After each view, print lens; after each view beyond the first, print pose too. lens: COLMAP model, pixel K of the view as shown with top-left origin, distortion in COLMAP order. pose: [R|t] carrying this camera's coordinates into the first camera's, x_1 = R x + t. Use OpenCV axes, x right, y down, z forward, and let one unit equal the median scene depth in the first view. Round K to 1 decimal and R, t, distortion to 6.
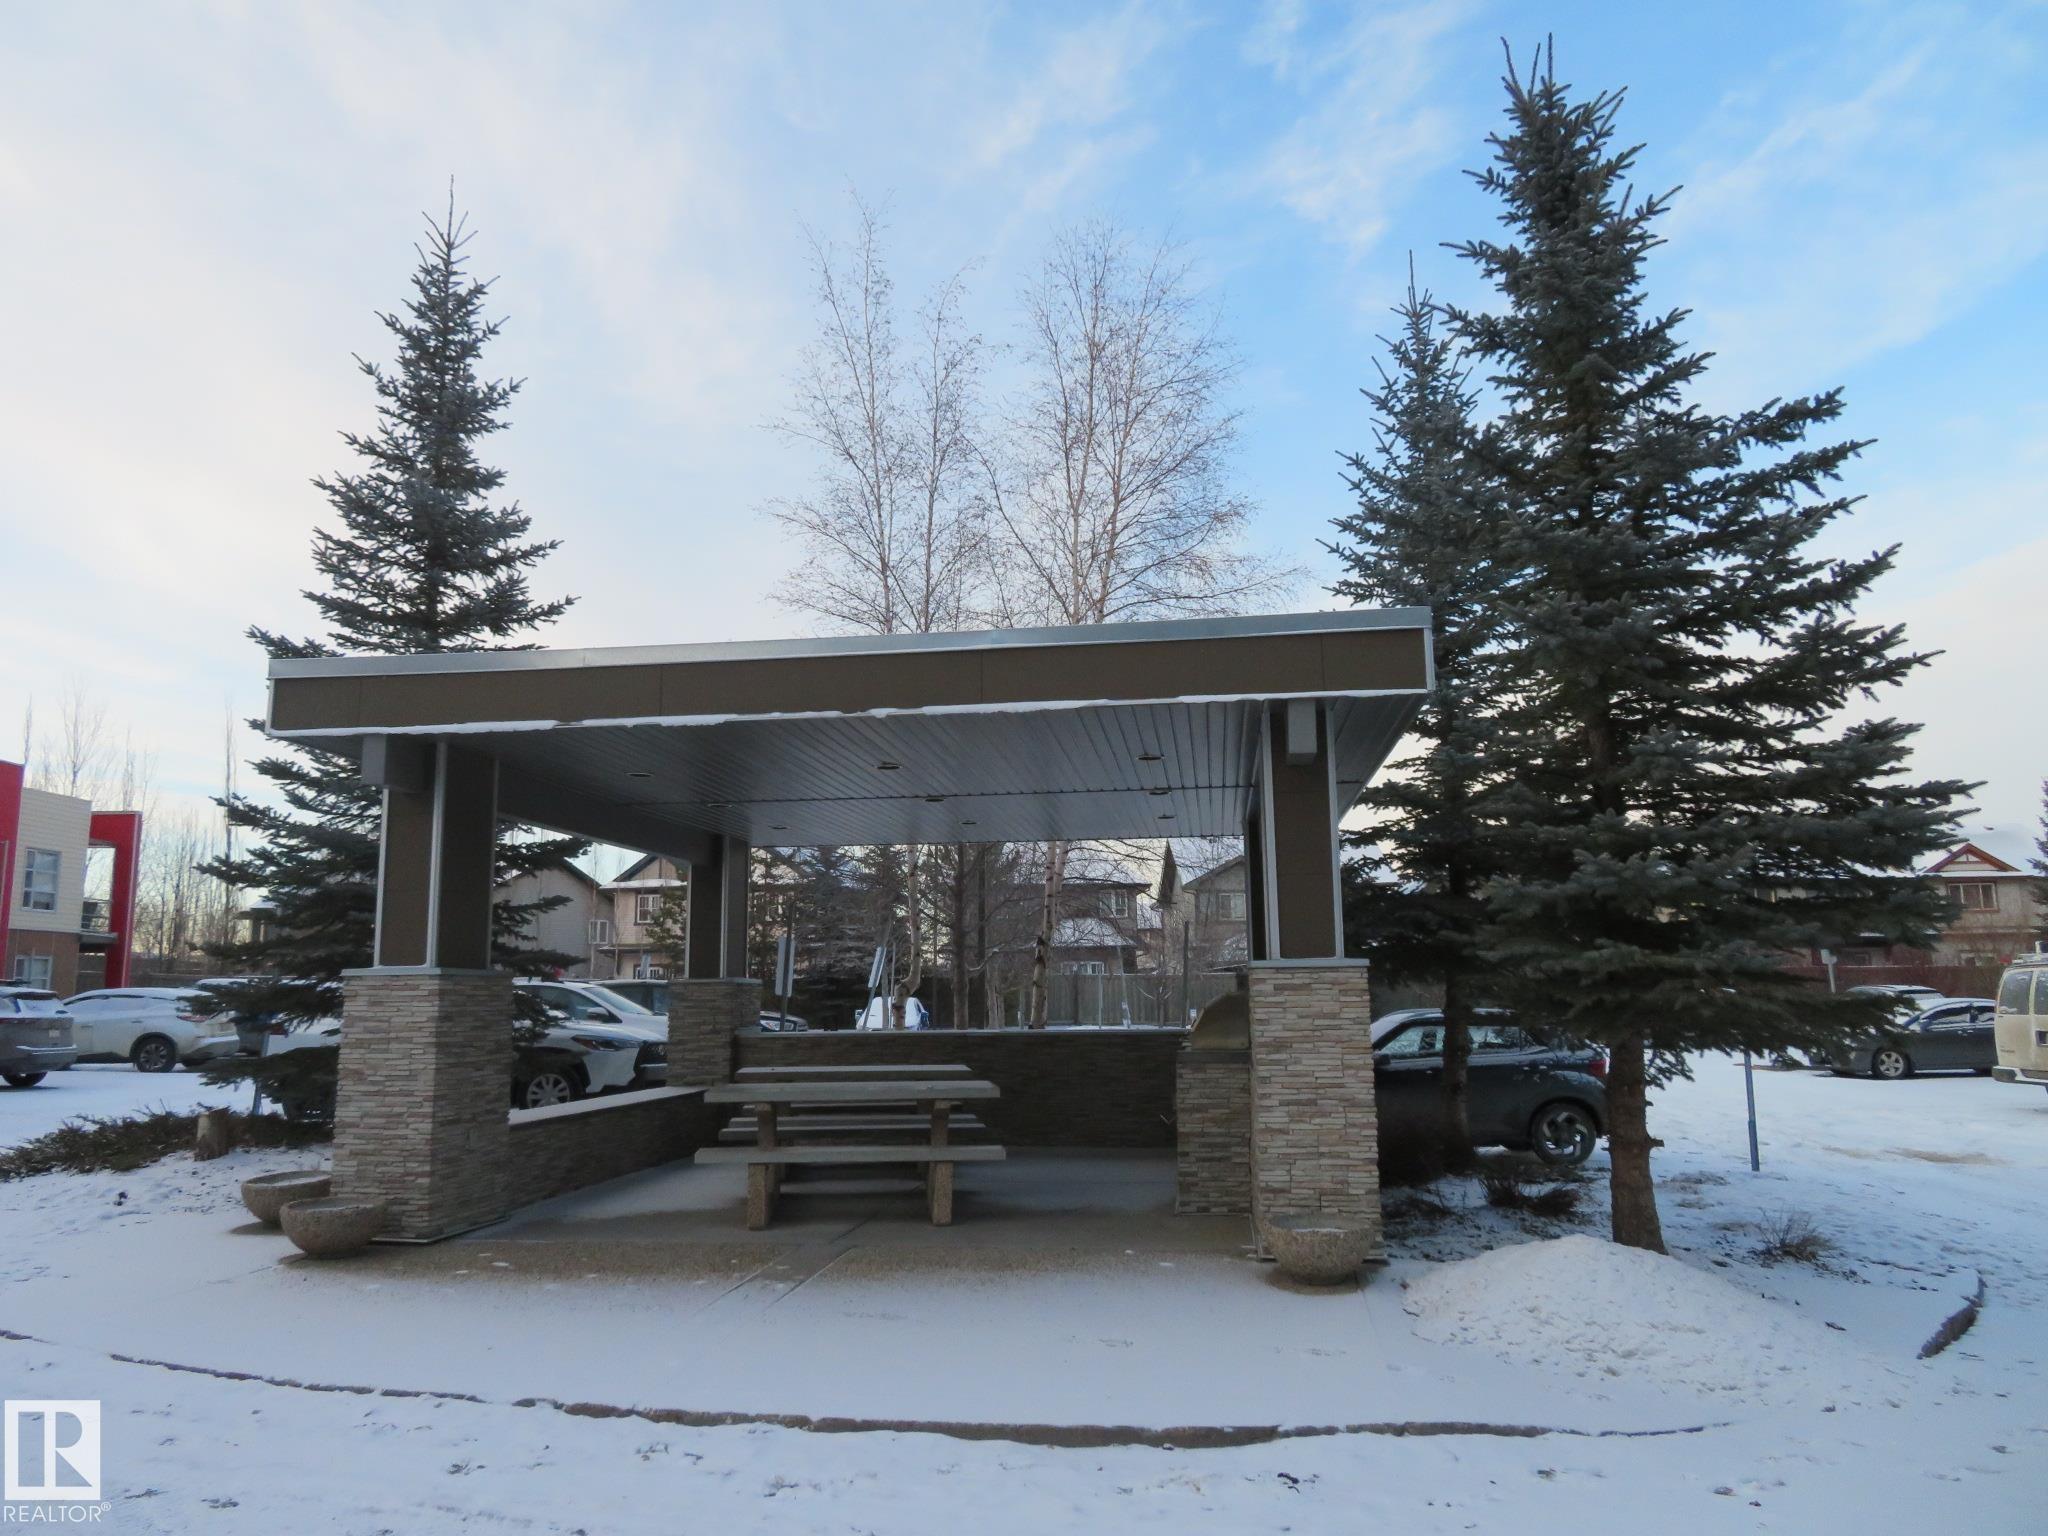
lens RADIAL K [[1461.9, 0, 1019.4], [0, 1461.9, 763.6], [0, 0, 1]] dist [-0.009155, 0.011149]
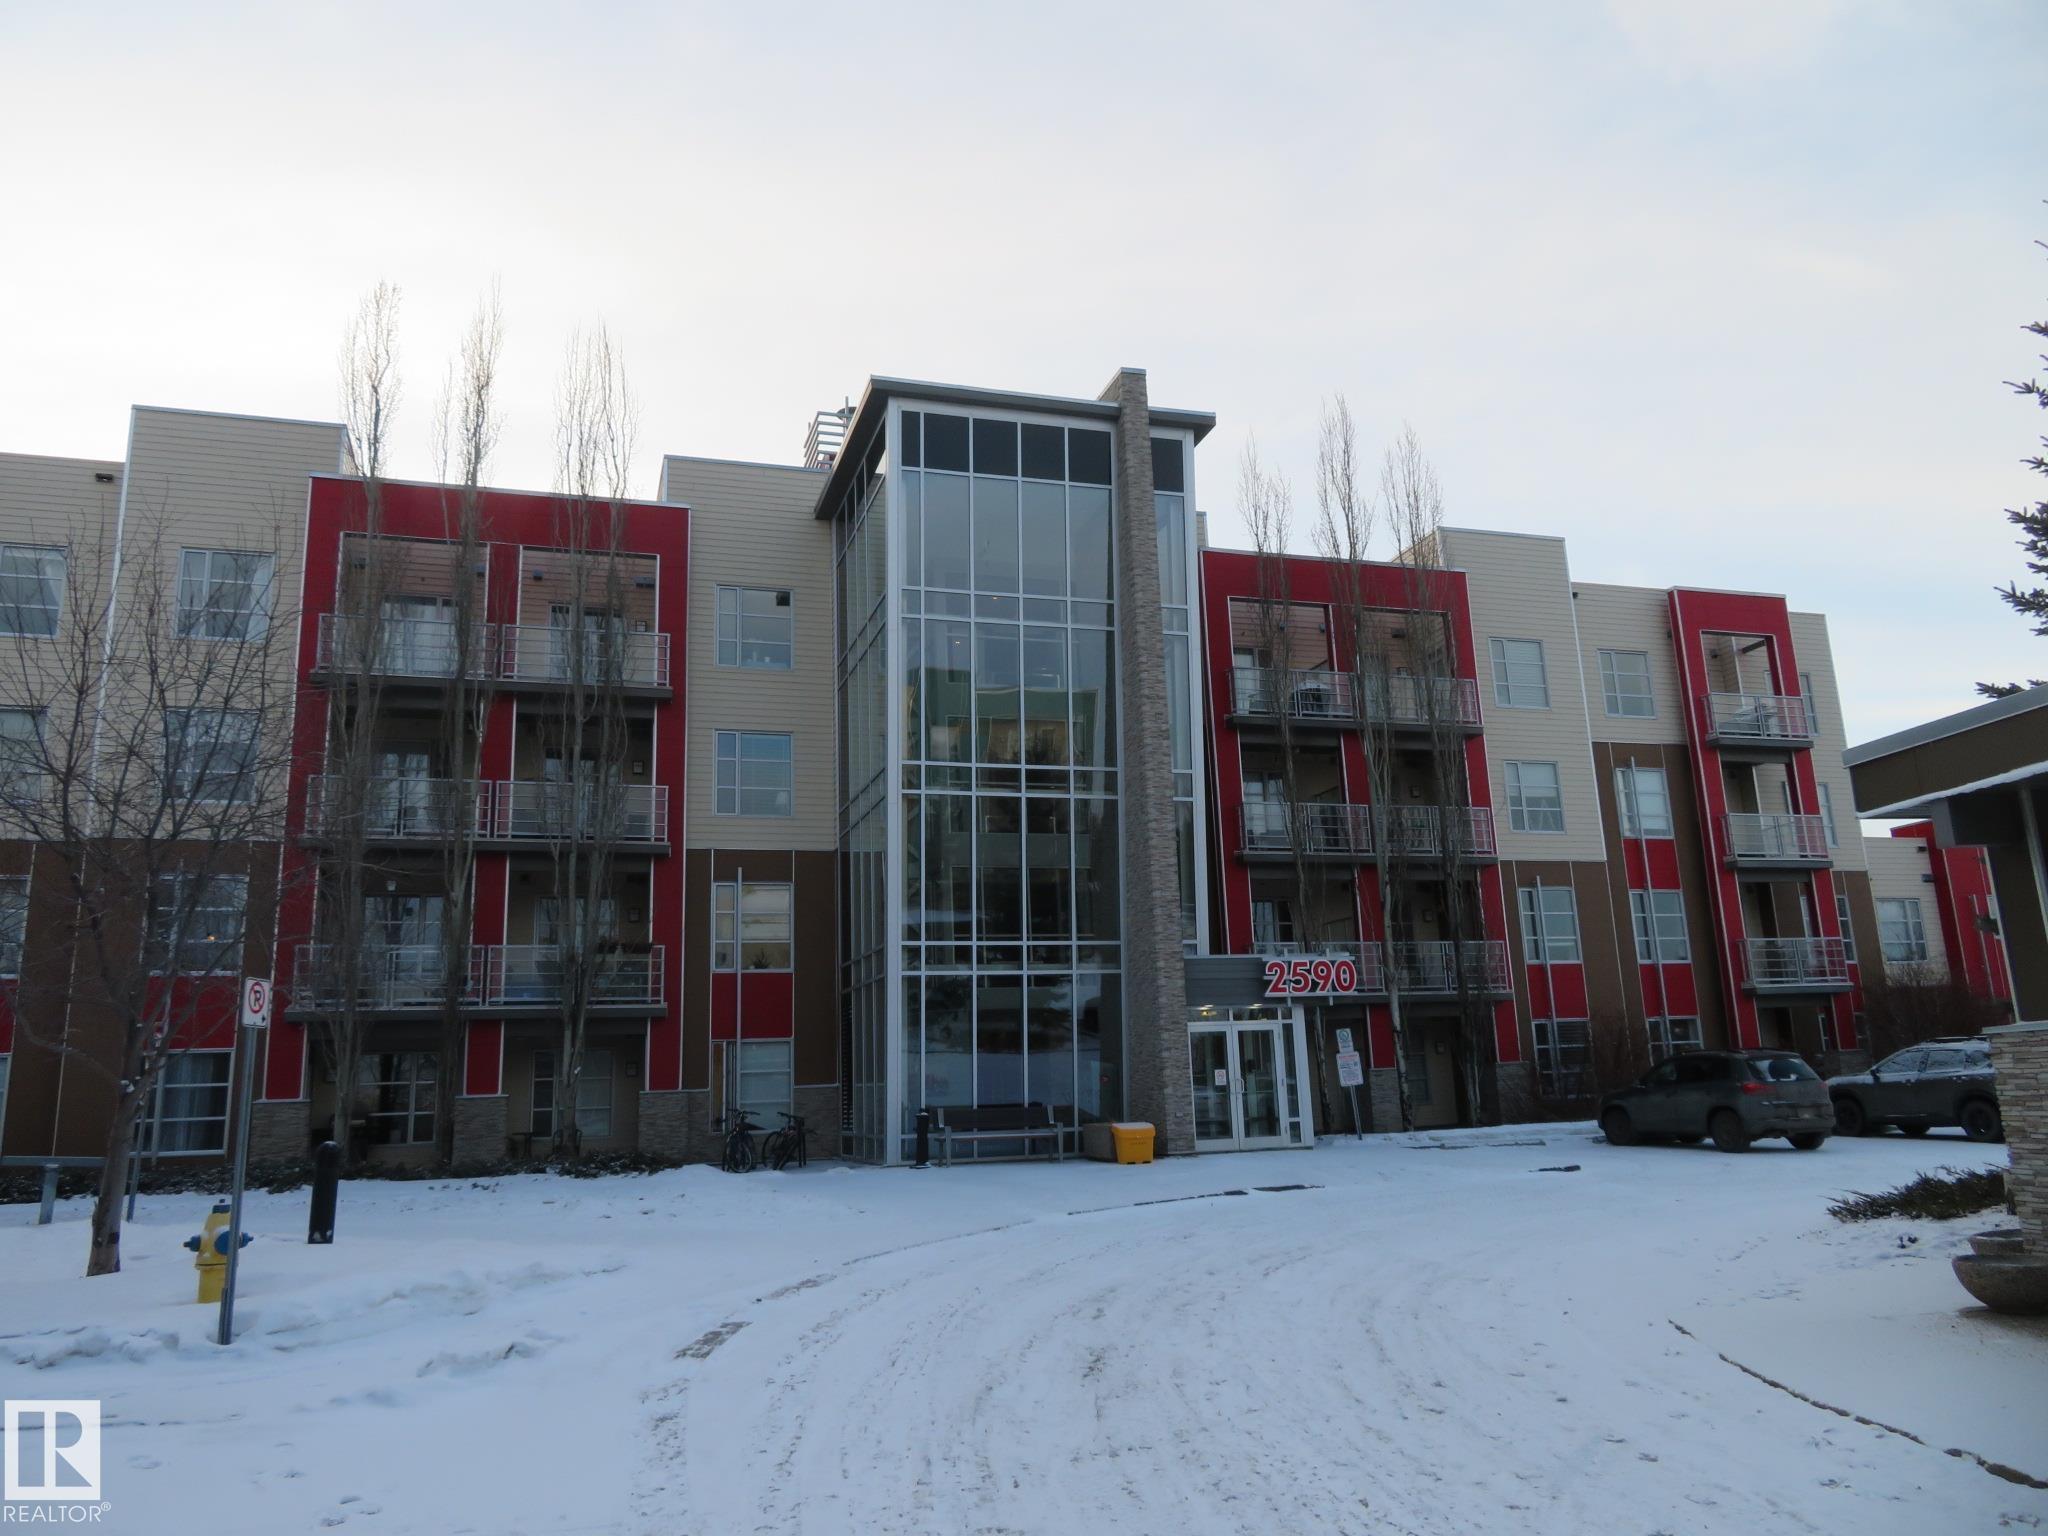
lens RADIAL K [[1461.9, 0, 1019.4], [0, 1461.9, 763.6], [0, 0, 1]] dist [-0.009155, 0.011149]
pose [[0.306499, -0.217103, -0.926782, 0.317189], [0.184774, 0.968692, -0.165813, 0.007536], [0.933765, -0.120424, 0.337018, 0.052768]]
